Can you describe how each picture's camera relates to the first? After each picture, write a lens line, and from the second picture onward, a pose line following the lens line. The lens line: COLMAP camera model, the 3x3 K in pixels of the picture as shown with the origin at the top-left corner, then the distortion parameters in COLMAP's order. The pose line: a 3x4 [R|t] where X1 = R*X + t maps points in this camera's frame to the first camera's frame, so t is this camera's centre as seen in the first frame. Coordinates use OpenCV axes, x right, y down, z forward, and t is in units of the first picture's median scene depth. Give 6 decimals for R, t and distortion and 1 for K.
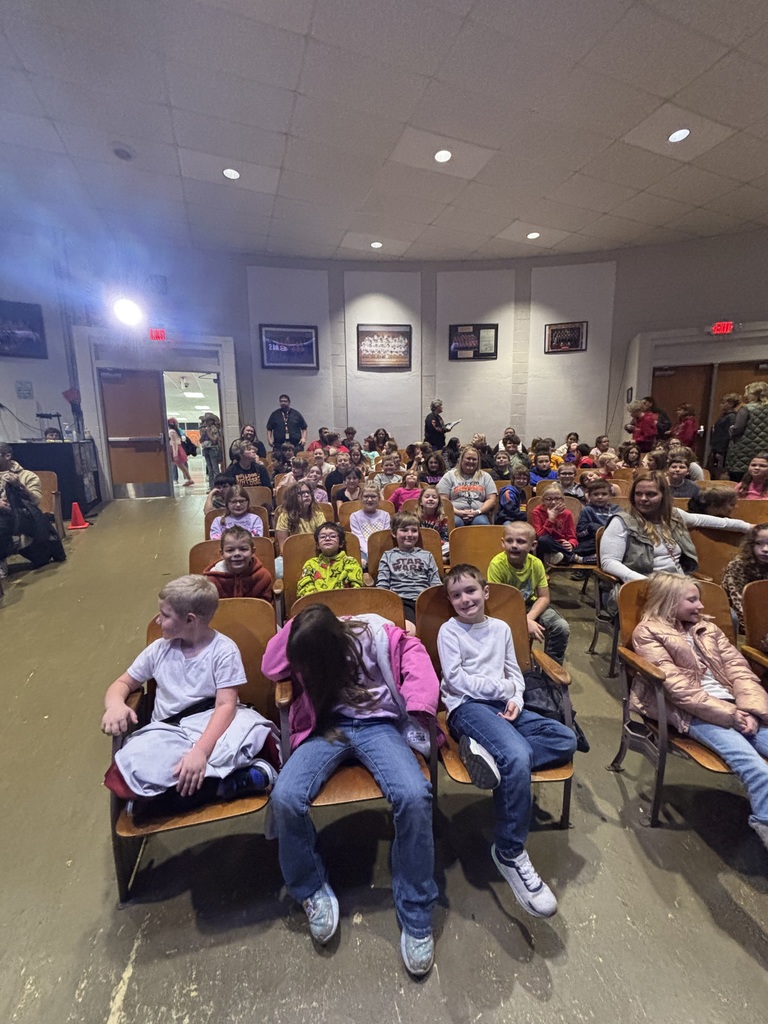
lens RADIAL K [[410.7, 0, 384.0], [0, 410.7, 512.0], [0, 0, 1]] dist [-0.000270, 0.000188]
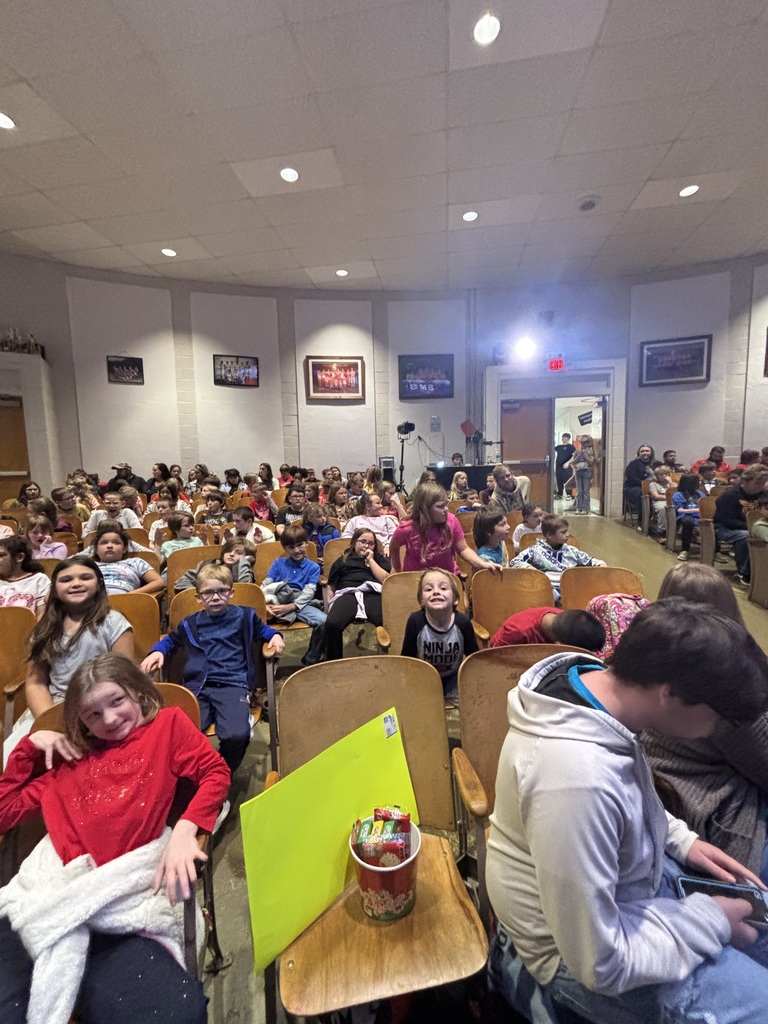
lens RADIAL K [[410.7, 0, 384.0], [0, 410.7, 512.0], [0, 0, 1]] dist [-0.000270, 0.000188]
pose [[0.872006, 0.037836, -0.488031, -0.335669], [-0.066148, 0.996971, -0.040901, 0.022168], [0.485005, 0.067948, 0.871868, -0.111310]]
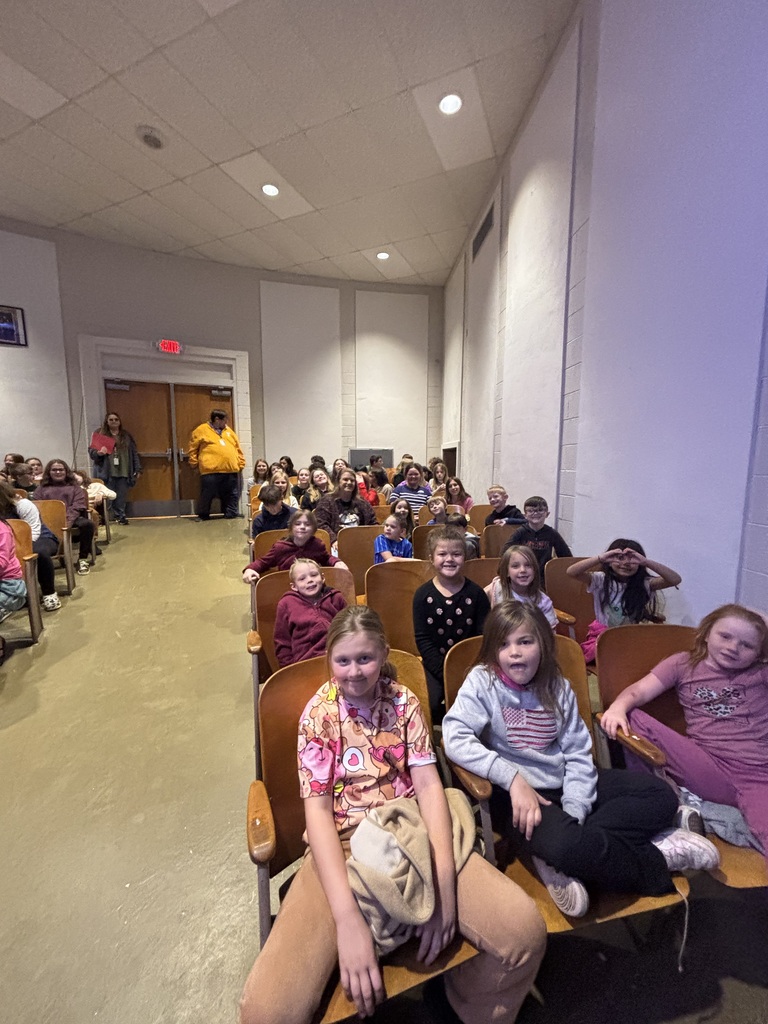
lens RADIAL K [[410.7, 0, 384.0], [0, 410.7, 512.0], [0, 0, 1]] dist [-0.000270, 0.000188]
pose [[0.731070, -0.056402, 0.679967, 0.431055], [0.094595, 0.995332, -0.019143, -0.010307], [-0.675713, 0.078316, 0.732993, 0.018855]]
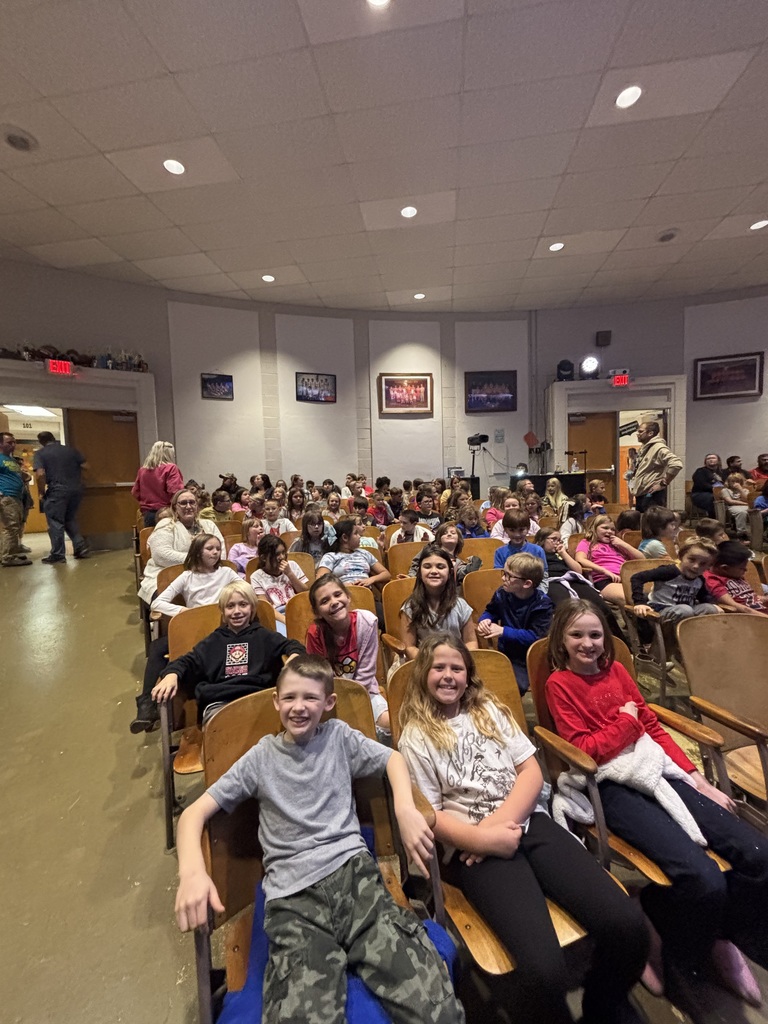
lens RADIAL K [[403.9, 0, 384.0], [0, 403.9, 512.0], [0, 0, 1]] dist [0.000830, -0.000134]
pose [[0.879532, 0.016632, -0.475550, -0.491424], [-0.056253, 0.996015, -0.069205, 0.044578], [0.472504, 0.087620, 0.876962, -0.236622]]
